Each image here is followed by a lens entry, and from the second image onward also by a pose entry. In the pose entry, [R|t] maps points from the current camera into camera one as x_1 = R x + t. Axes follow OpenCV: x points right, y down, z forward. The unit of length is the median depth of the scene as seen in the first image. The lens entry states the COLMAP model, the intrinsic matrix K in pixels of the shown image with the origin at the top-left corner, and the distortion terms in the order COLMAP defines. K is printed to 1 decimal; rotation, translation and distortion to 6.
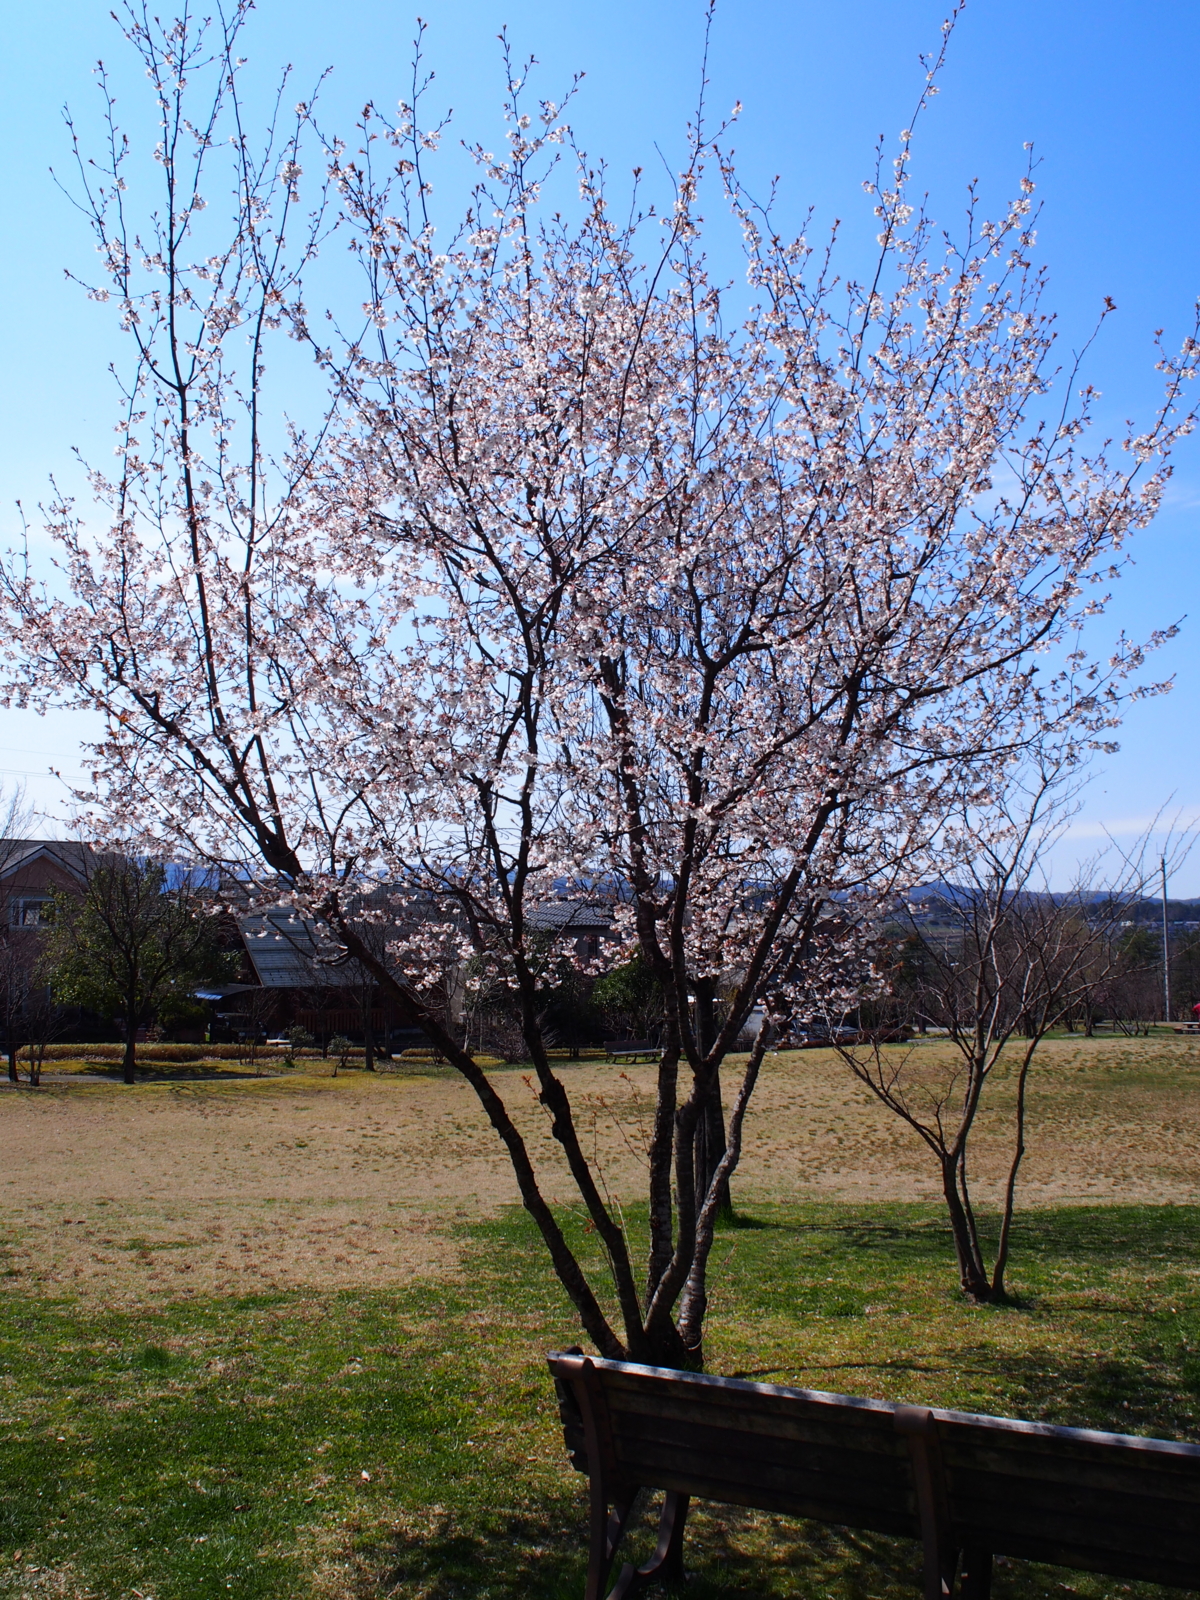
lens RADIAL K [[1407.5, 0, 600.0], [0, 1407.5, 800.0], [0, 0, 1]] dist [-0.054866, 0.002210]
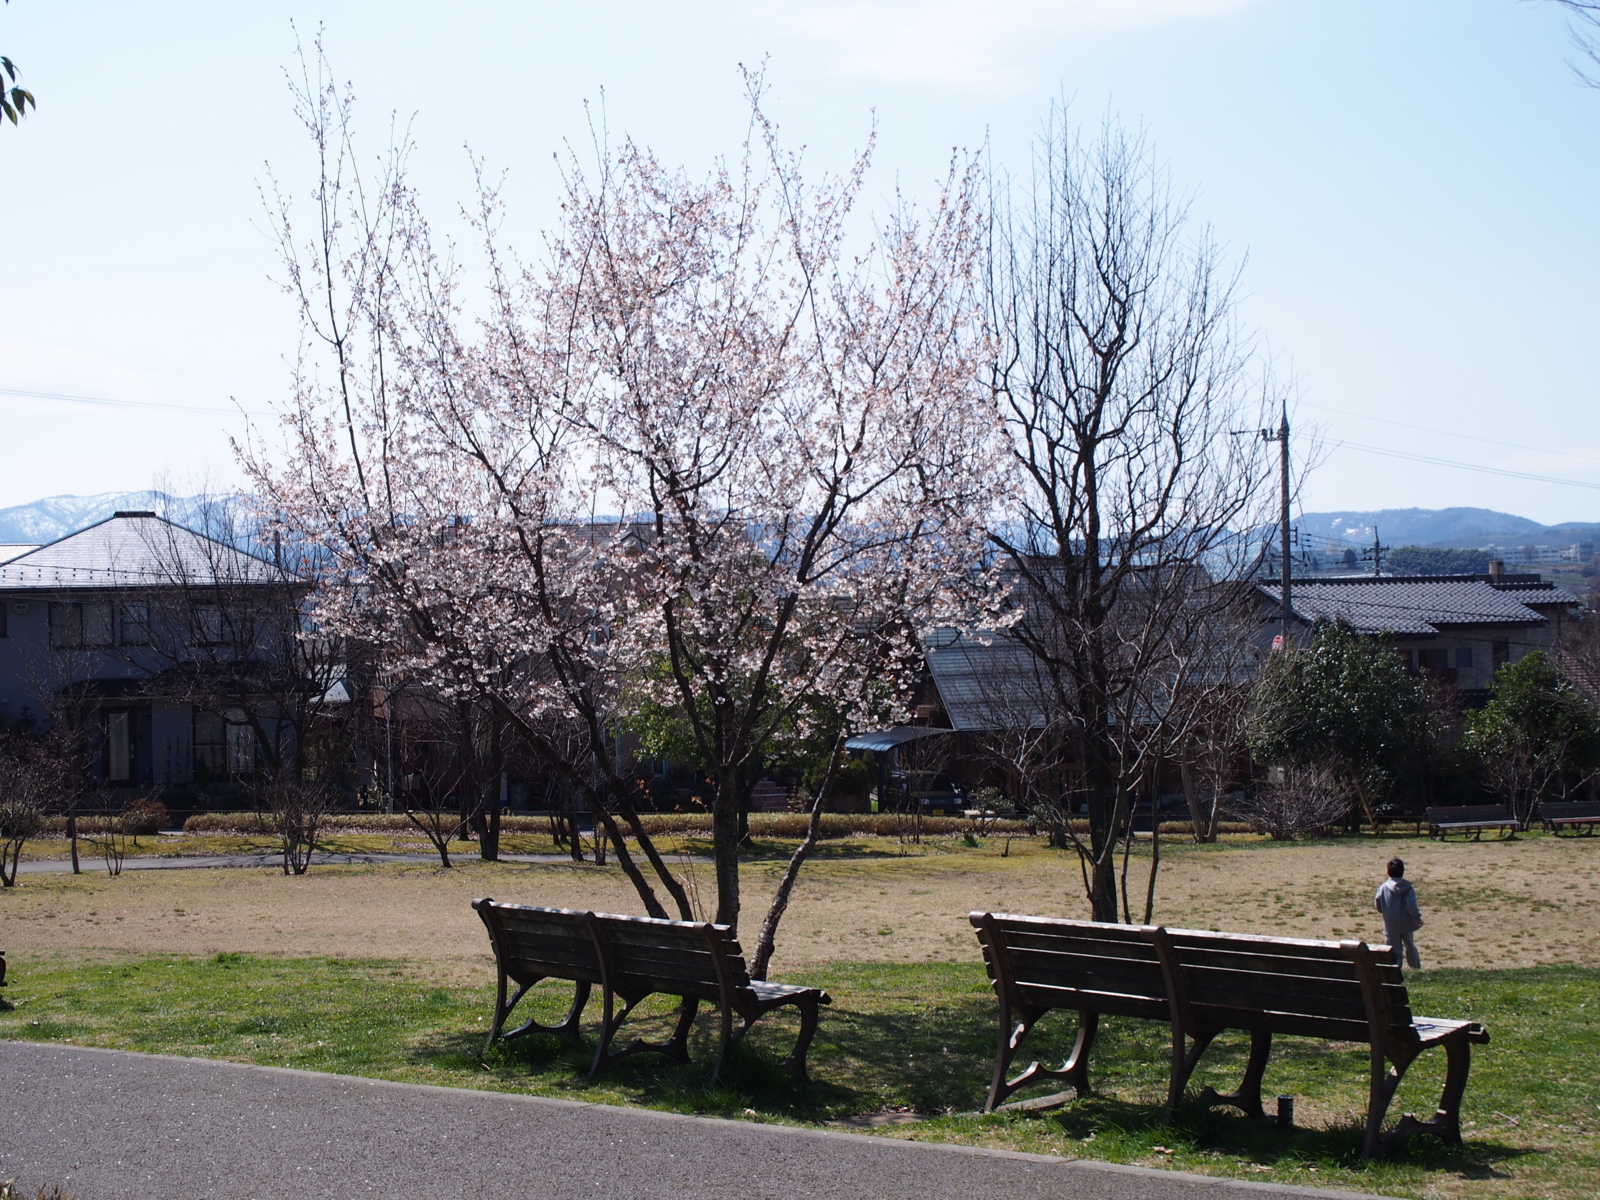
lens RADIAL K [[2328.0, 0, 800.0], [0, 2328.0, 600.0], [0, 0, 1]] dist [-0.008531, -0.005913]
pose [[0.946105, -0.027552, -0.322687, 0.078190], [0.052090, 0.996348, 0.067654, -0.011946], [0.319645, -0.080817, 0.944085, -0.101303]]
